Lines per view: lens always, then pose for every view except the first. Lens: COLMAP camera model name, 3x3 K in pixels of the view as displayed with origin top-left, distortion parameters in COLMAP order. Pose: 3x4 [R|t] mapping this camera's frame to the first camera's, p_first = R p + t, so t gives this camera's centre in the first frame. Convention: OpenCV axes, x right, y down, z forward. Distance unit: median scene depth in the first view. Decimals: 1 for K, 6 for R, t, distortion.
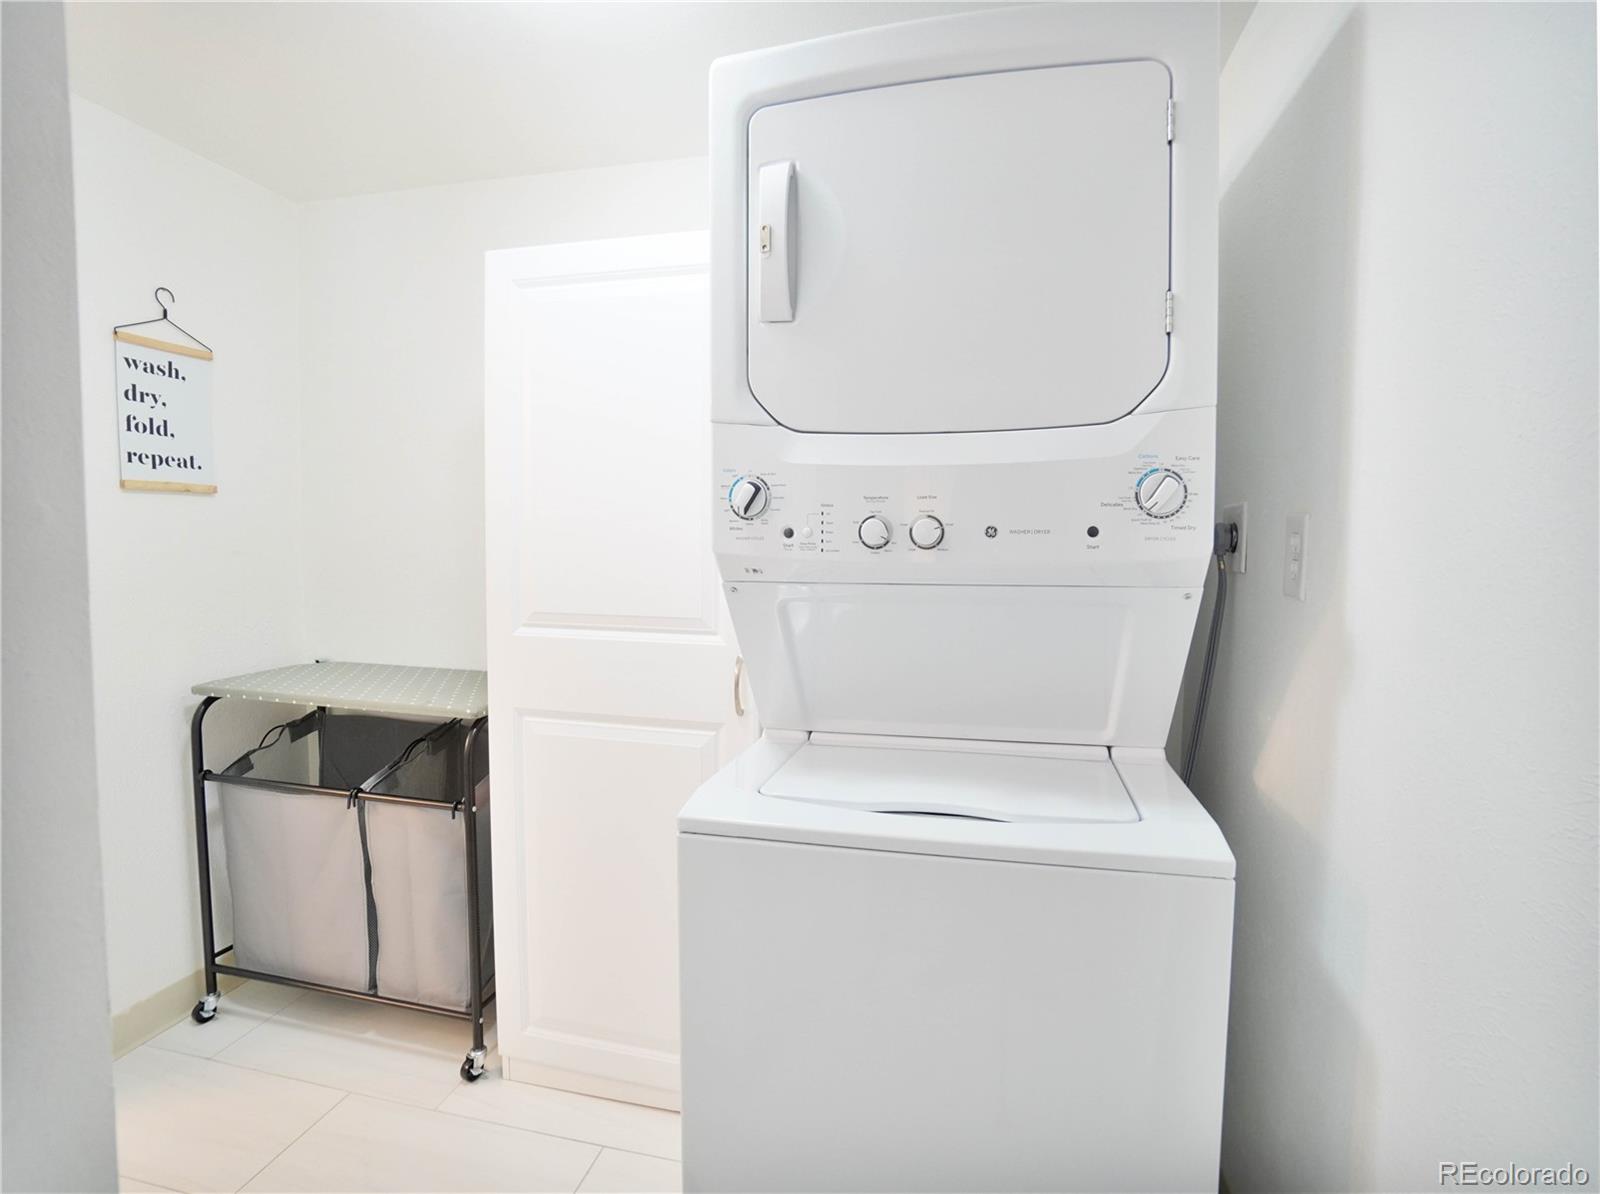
lens RADIAL K [[800.0, 0, 800.0], [0, 800.0, 597.0], [0, 0, 1]] dist [-0.000903, -0.000119]
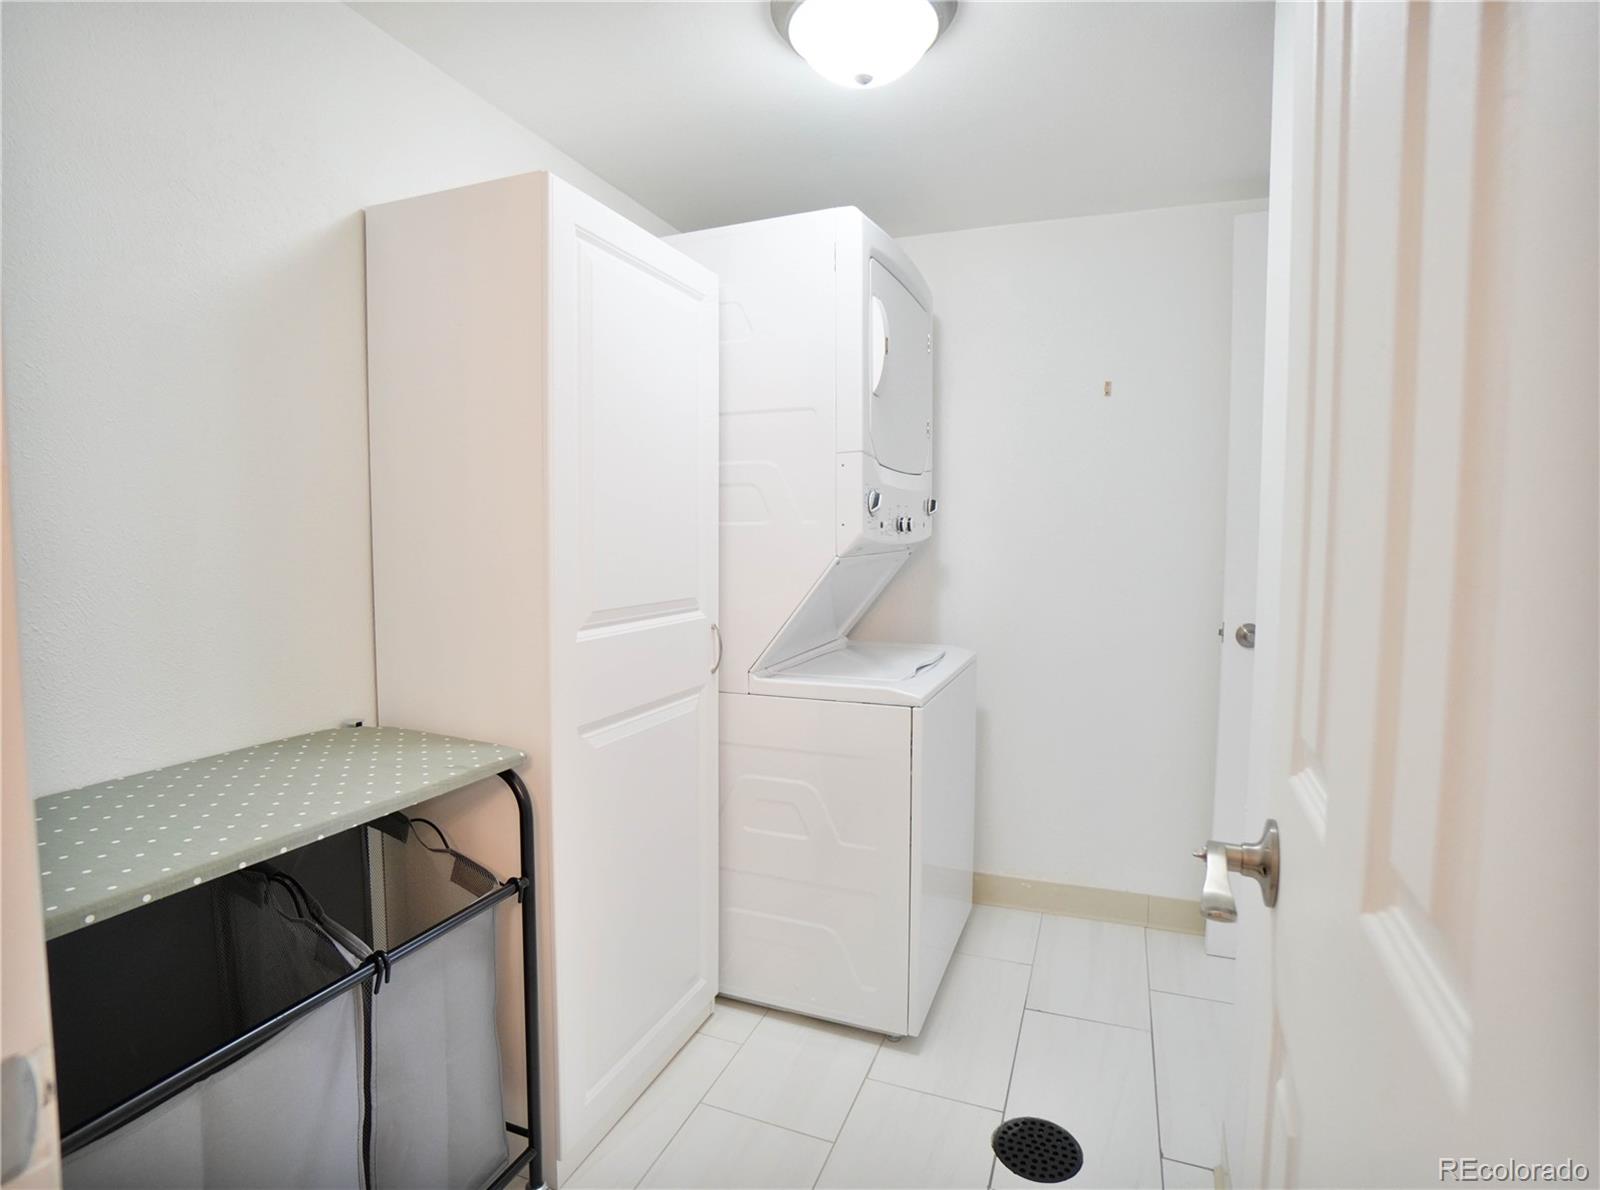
lens RADIAL K [[800.0, 0, 800.0], [0, 800.0, 595.0], [0, 0, 1]] dist [-0.000903, -0.000119]
pose [[0.138461, -0.083337, 0.986855, -1.175399], [0.070571, 0.994750, 0.074102, -0.048716], [-0.987850, 0.059383, 0.143616, 0.650046]]
